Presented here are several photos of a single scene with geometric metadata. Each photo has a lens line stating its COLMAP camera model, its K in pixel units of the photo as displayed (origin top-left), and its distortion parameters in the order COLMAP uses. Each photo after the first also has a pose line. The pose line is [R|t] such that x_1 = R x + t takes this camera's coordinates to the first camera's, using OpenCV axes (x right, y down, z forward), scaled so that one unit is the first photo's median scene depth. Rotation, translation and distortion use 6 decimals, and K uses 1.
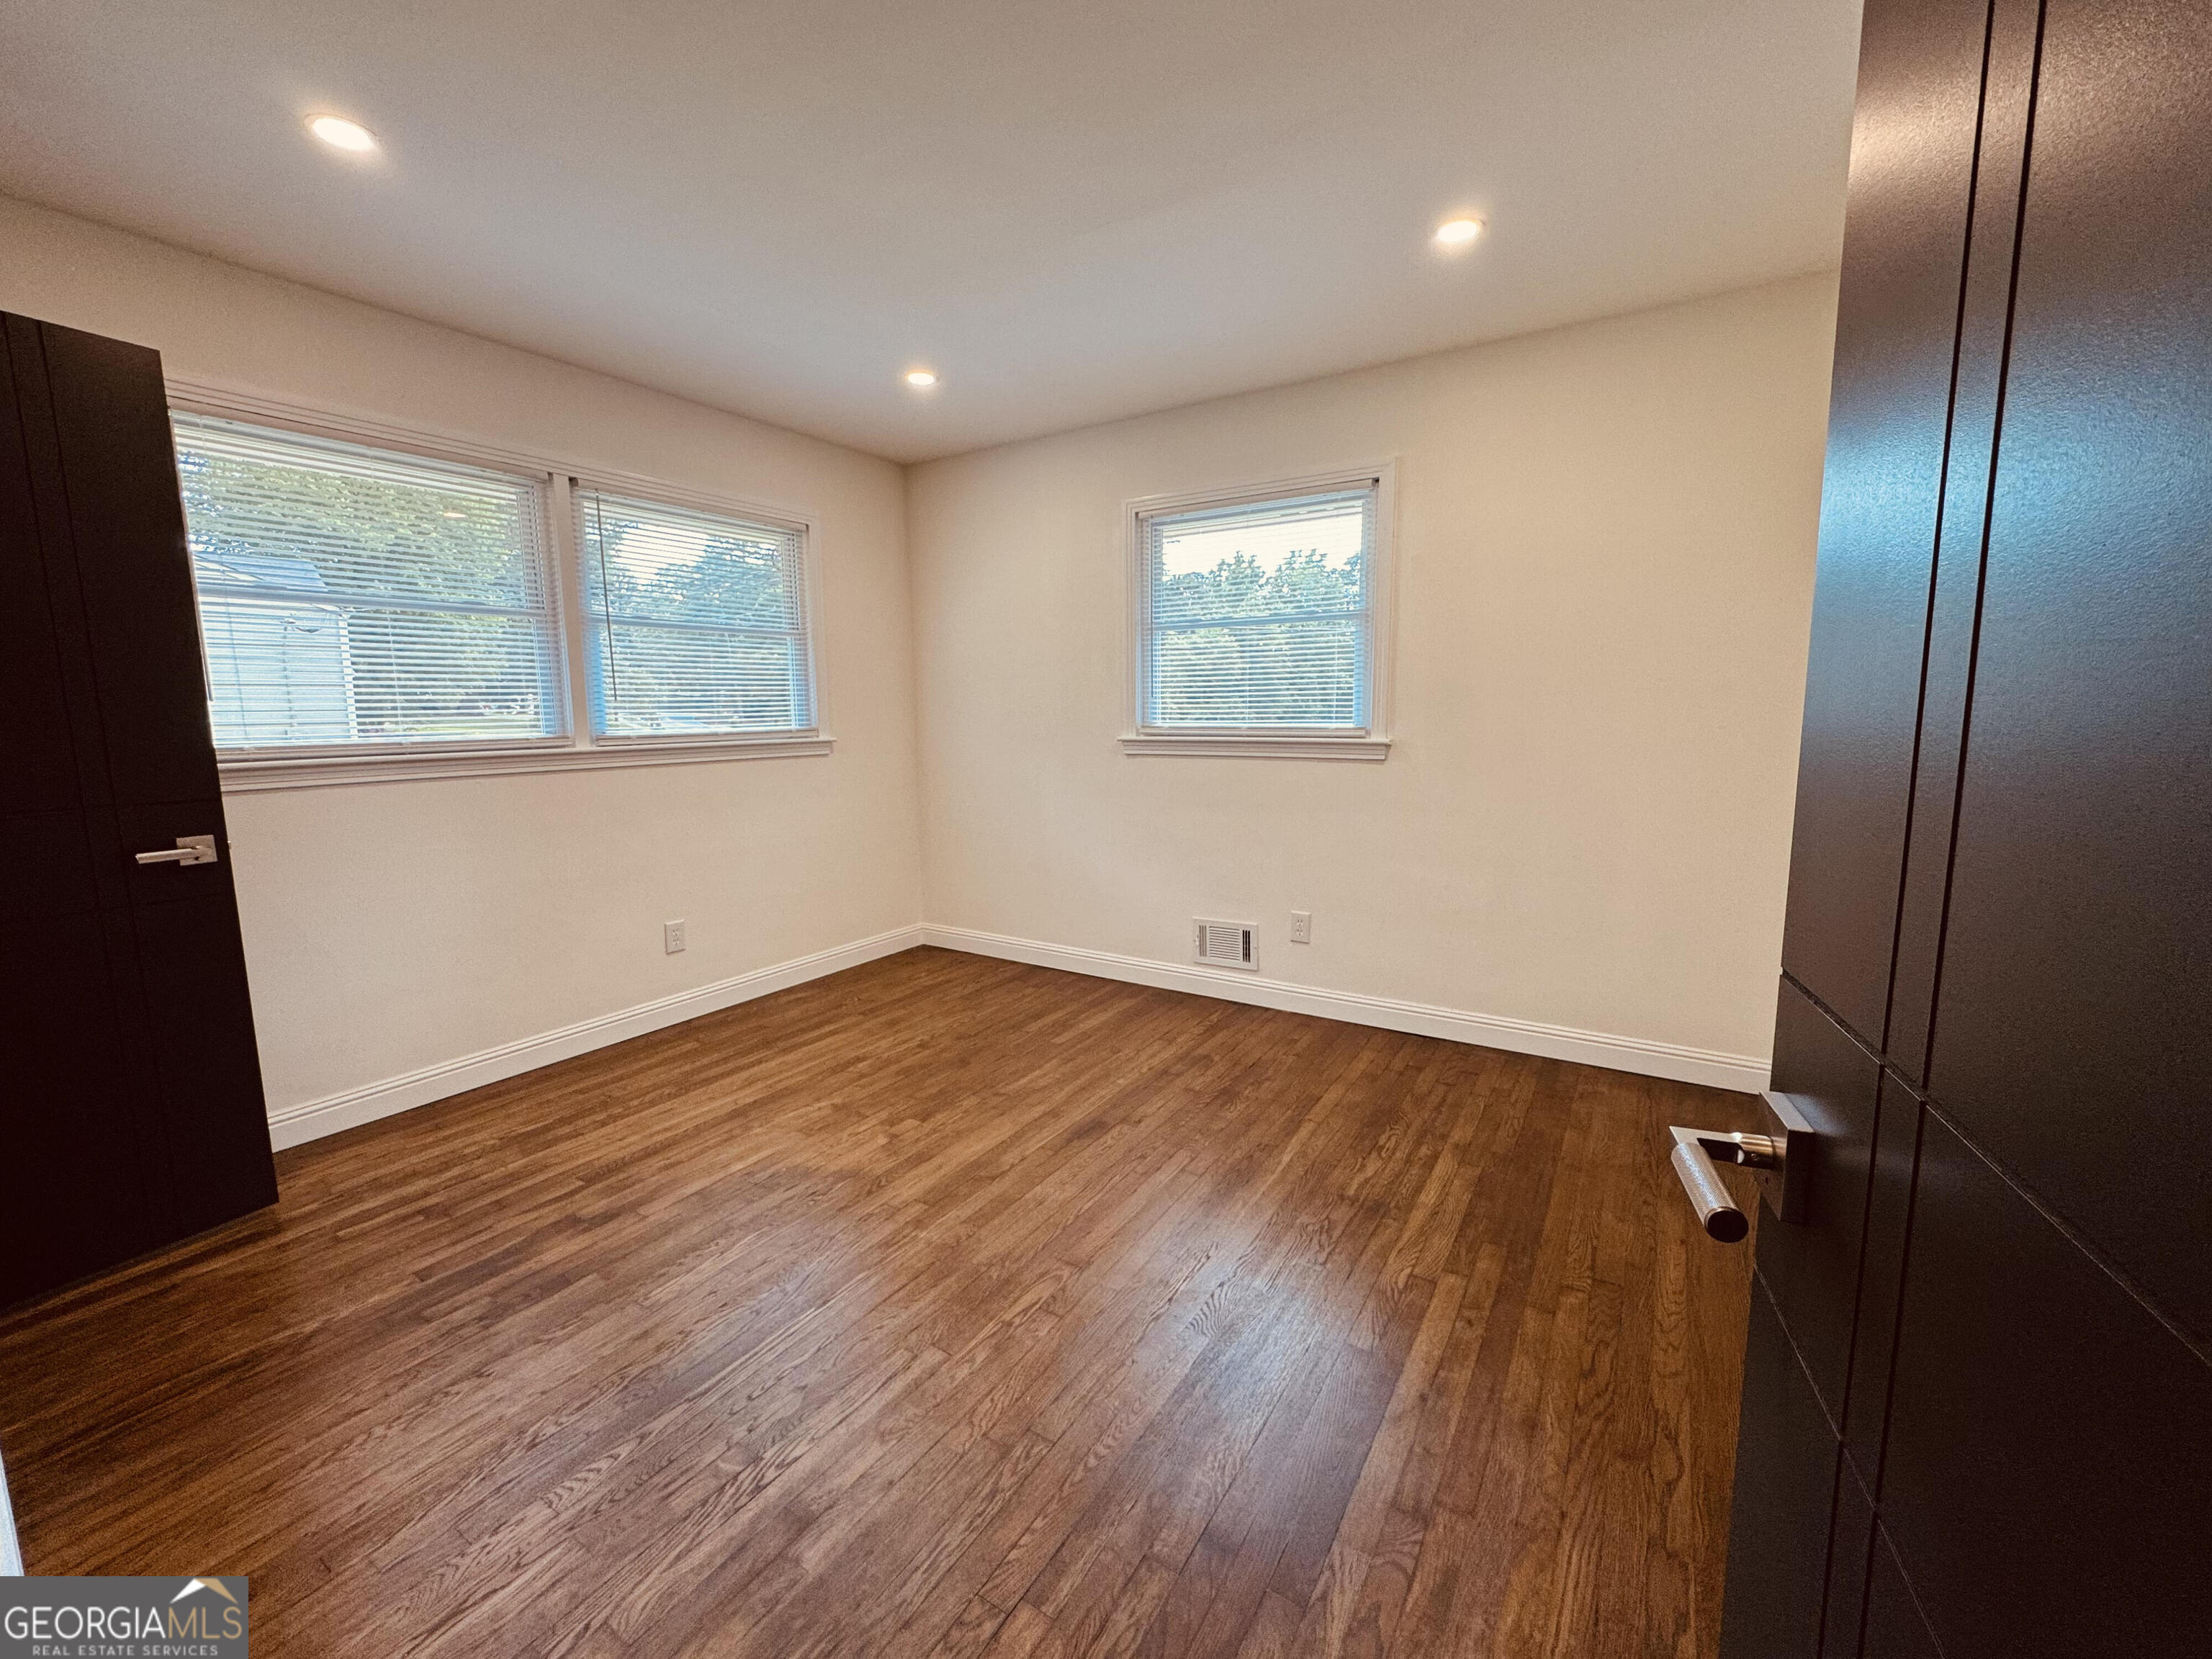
lens RADIAL K [[884.2, 0, 1106.0], [0, 884.2, 829.5], [0, 0, 1]] dist [-0.002971, 0.000086]
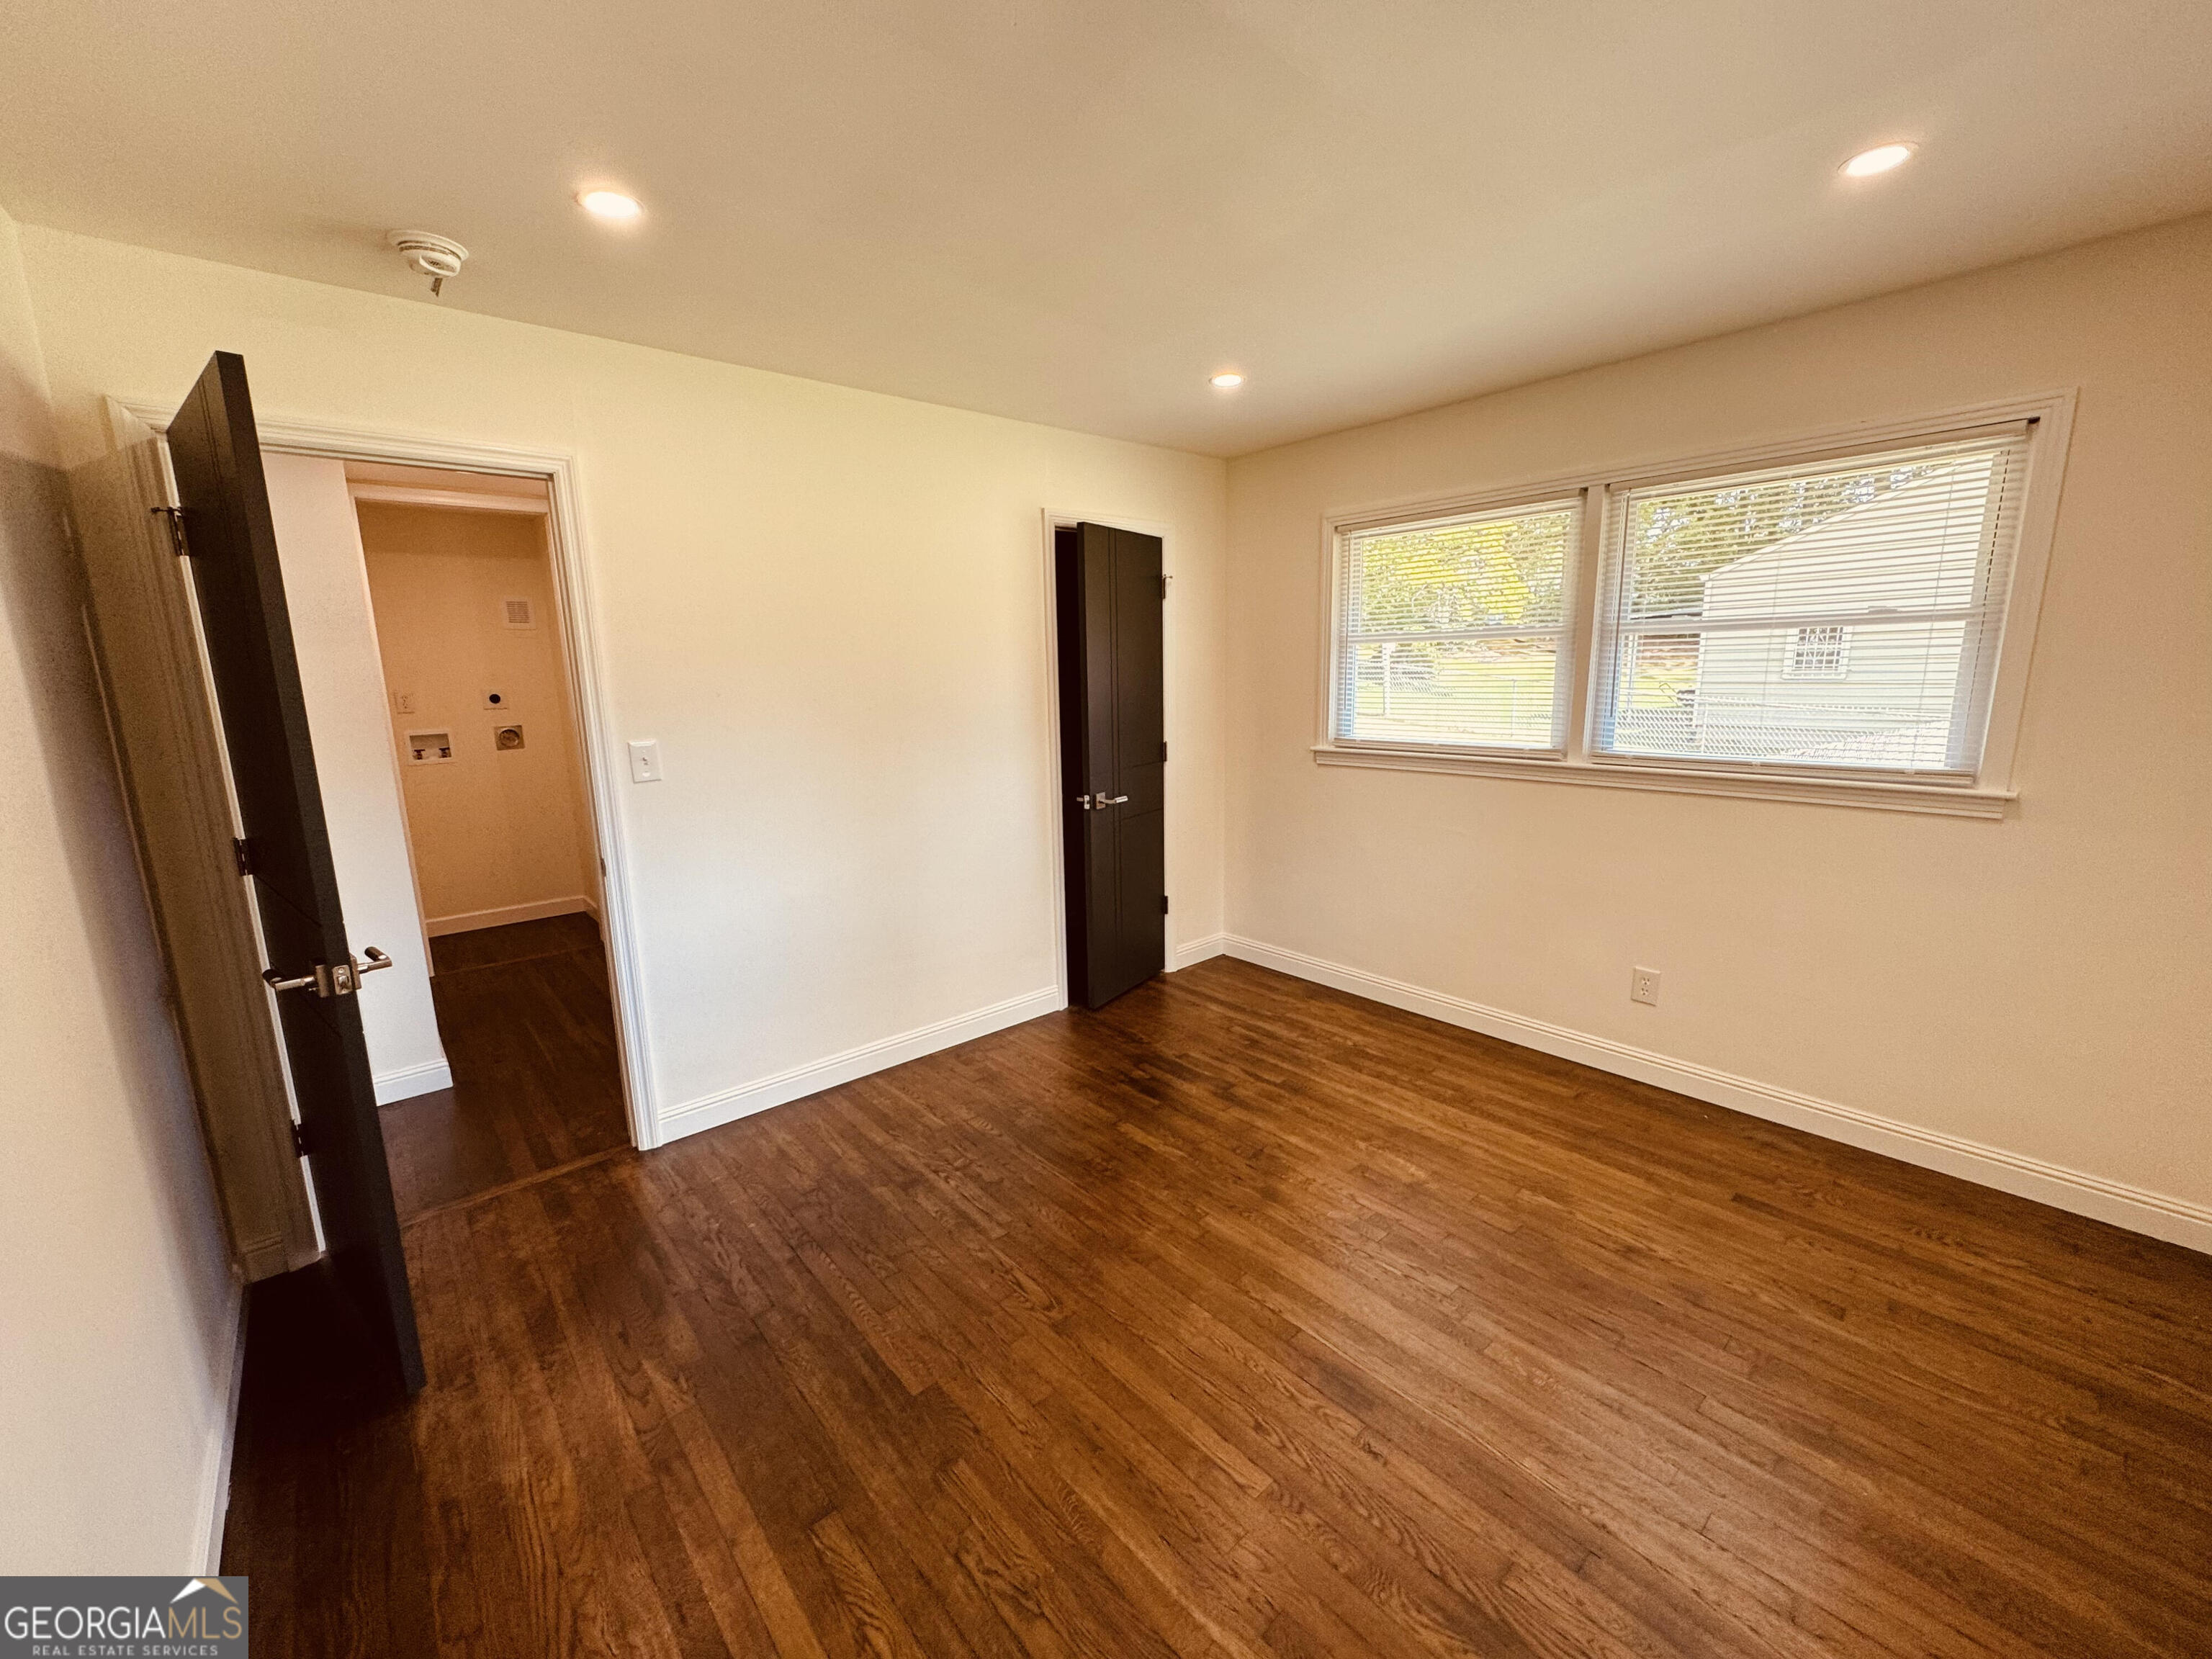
lens RADIAL K [[884.2, 0, 1106.0], [0, 884.2, 829.5], [0, 0, 1]] dist [-0.002971, 0.000086]
pose [[-0.286419, 0.191468, -0.938778, 0.576072], [-0.105665, 0.967539, 0.229572, -0.218217], [0.952260, 0.164949, -0.256891, 0.869387]]
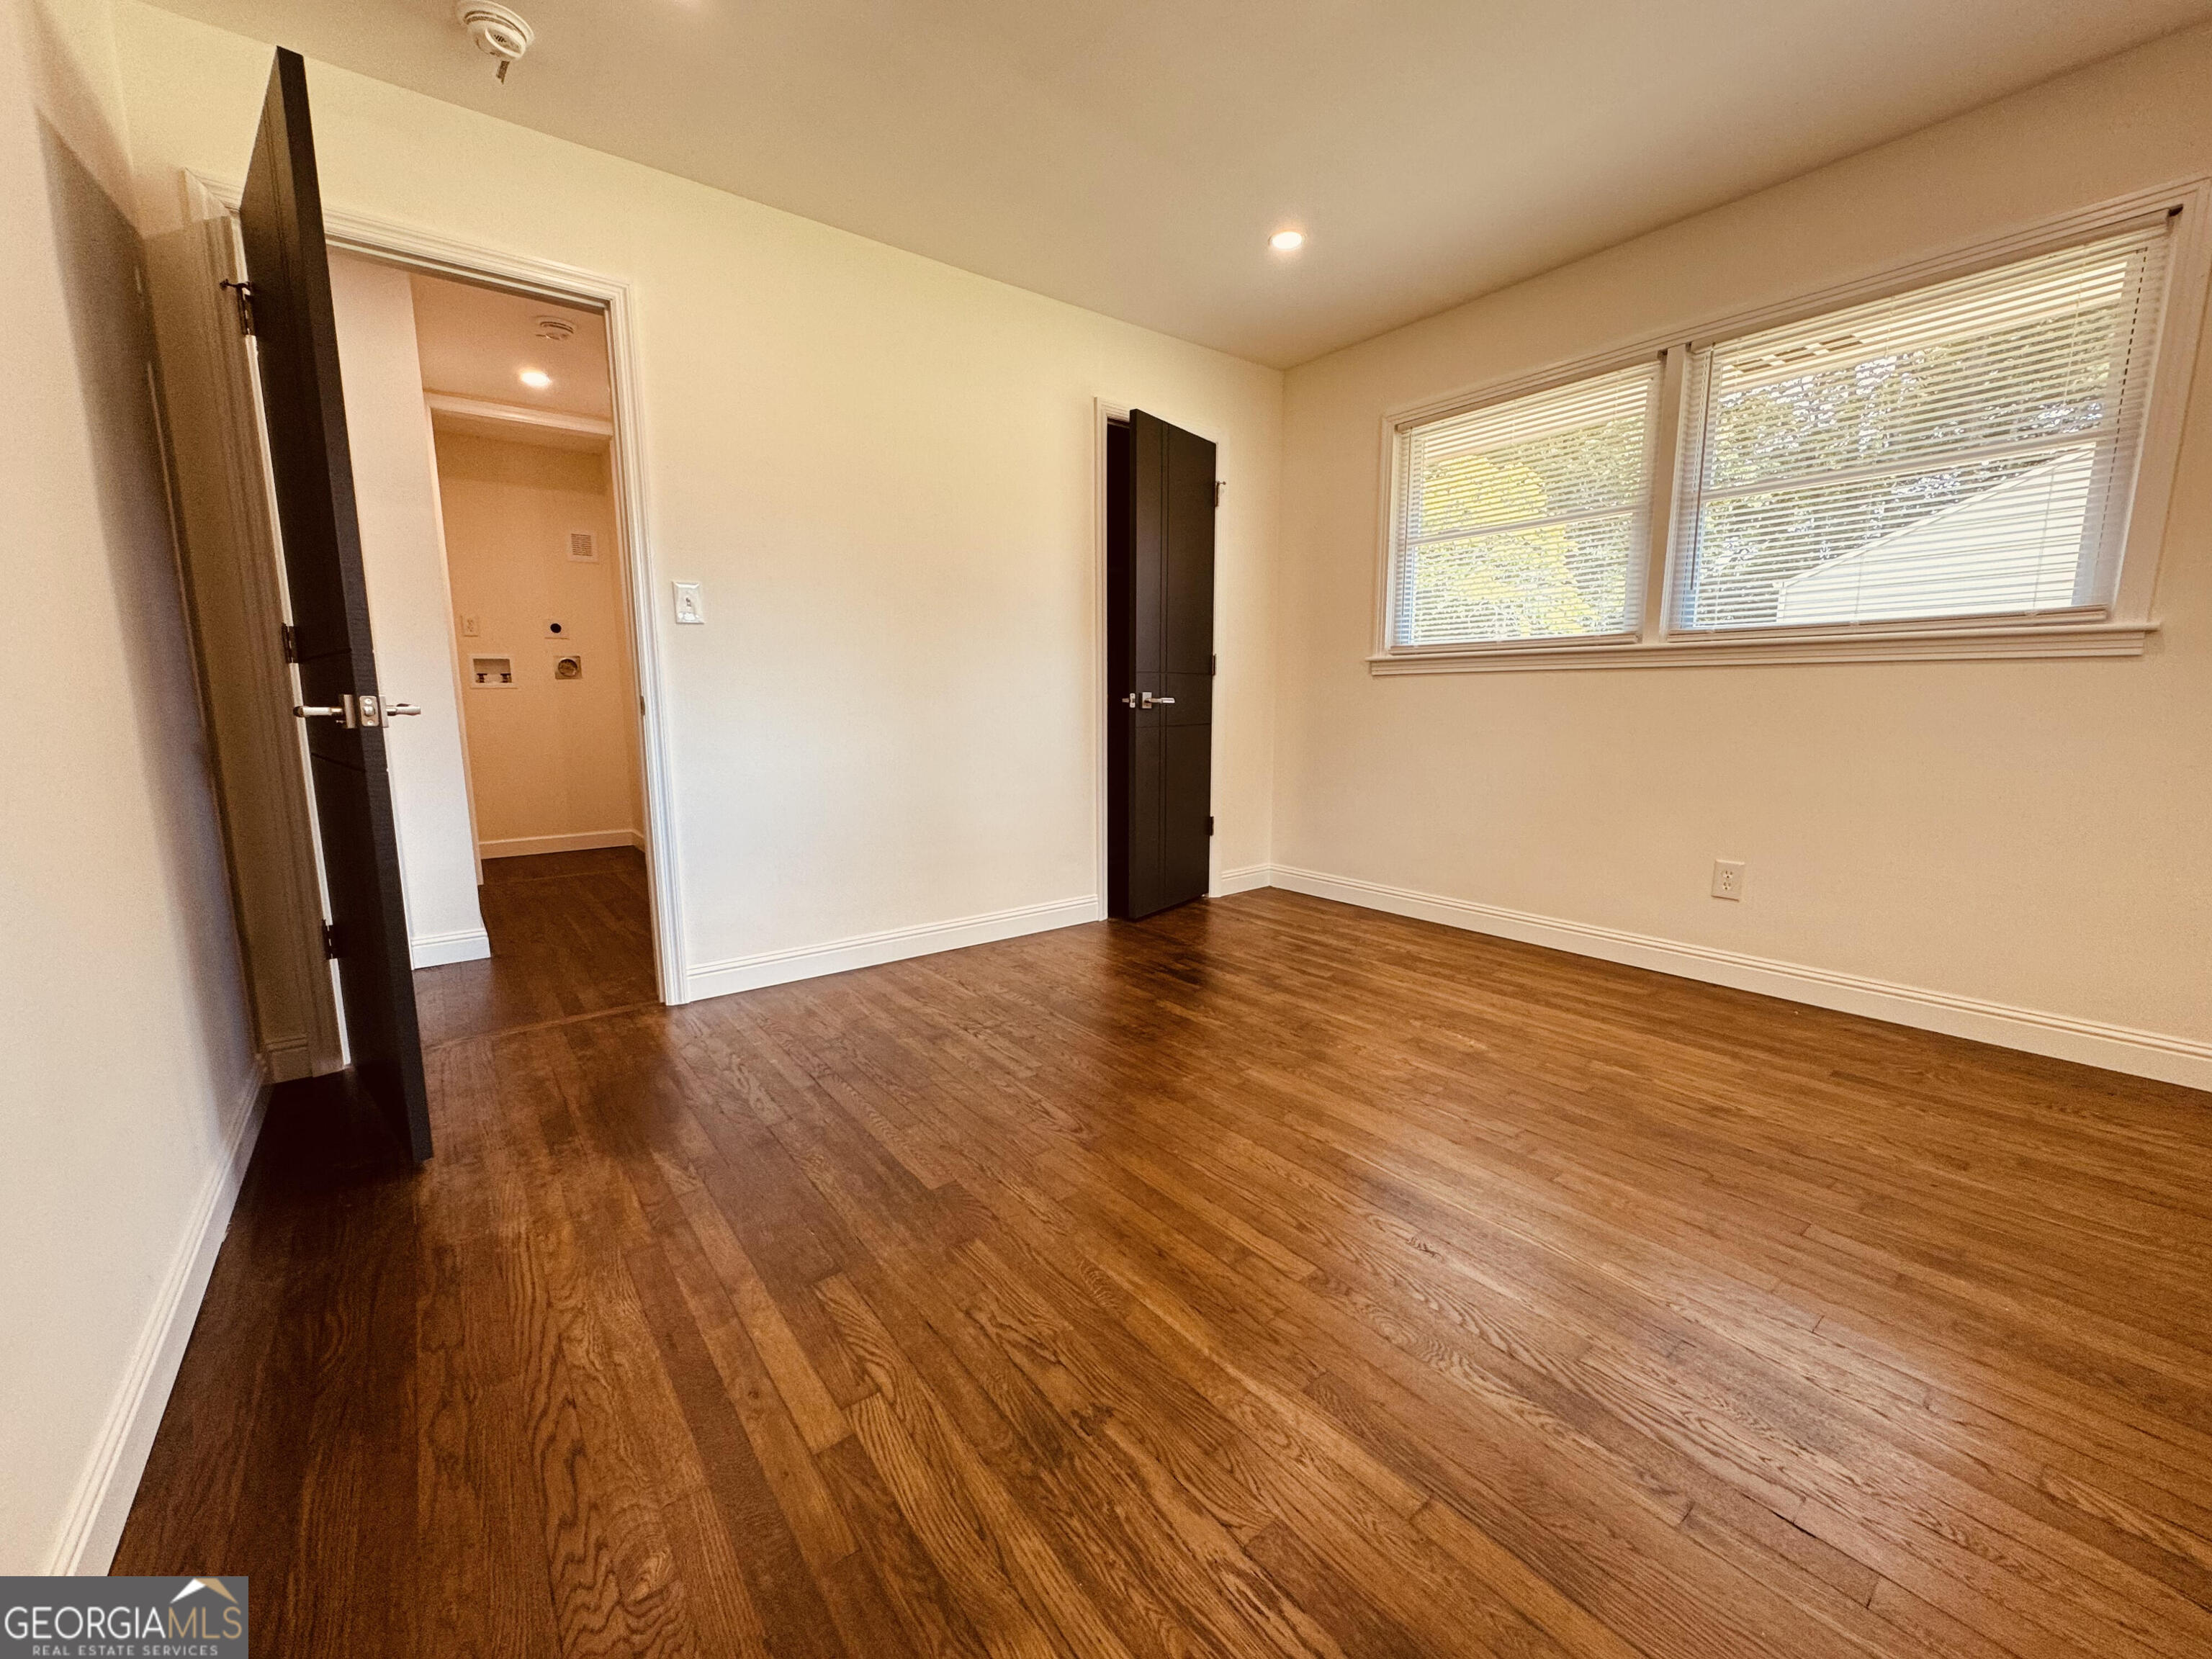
lens RADIAL K [[884.2, 0, 1106.0], [0, 884.2, 829.5], [0, 0, 1]] dist [-0.002971, 0.000086]
pose [[-0.339472, 0.152314, -0.928202, 0.573169], [-0.119869, 0.971751, 0.203300, -0.025940], [0.932947, 0.180278, -0.311624, 0.895157]]
